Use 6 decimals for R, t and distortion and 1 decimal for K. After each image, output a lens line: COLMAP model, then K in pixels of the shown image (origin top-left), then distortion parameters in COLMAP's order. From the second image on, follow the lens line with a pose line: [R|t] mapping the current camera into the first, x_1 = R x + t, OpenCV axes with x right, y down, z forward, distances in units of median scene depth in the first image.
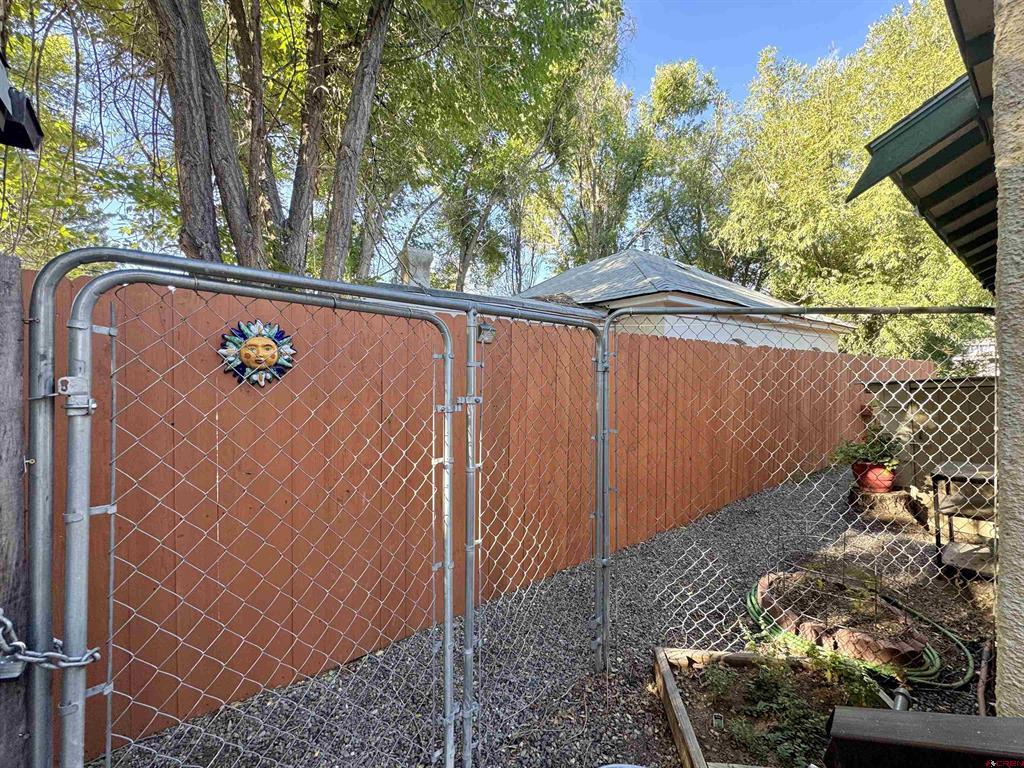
lens RADIAL K [[412.4, 0, 512.4], [0, 412.4, 380.3], [0, 0, 1]] dist [-0.000150, 0.000031]
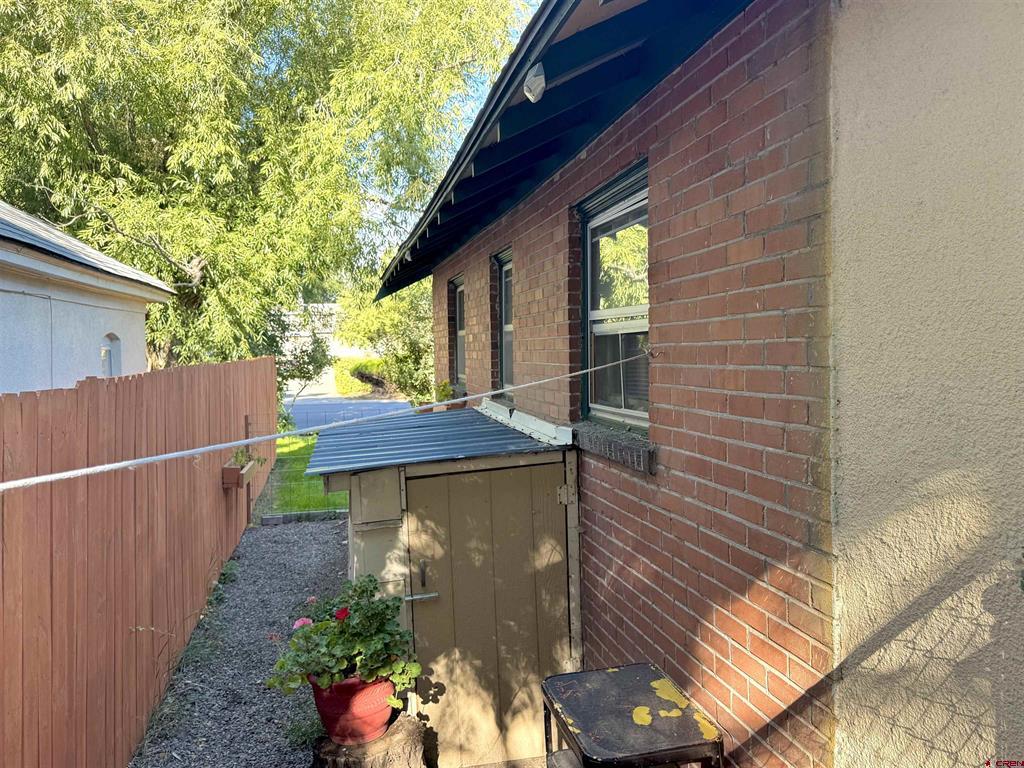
lens RADIAL K [[828.2, 0, 512.4], [0, 828.2, 384.1], [0, 0, 1]] dist [-0.001284, -0.006073]
pose [[0.402171, -0.037691, 0.914788, 0.080439], [0.012468, 0.999285, 0.035692, -0.045183], [-0.915479, -0.002948, 0.402354, 0.217698]]
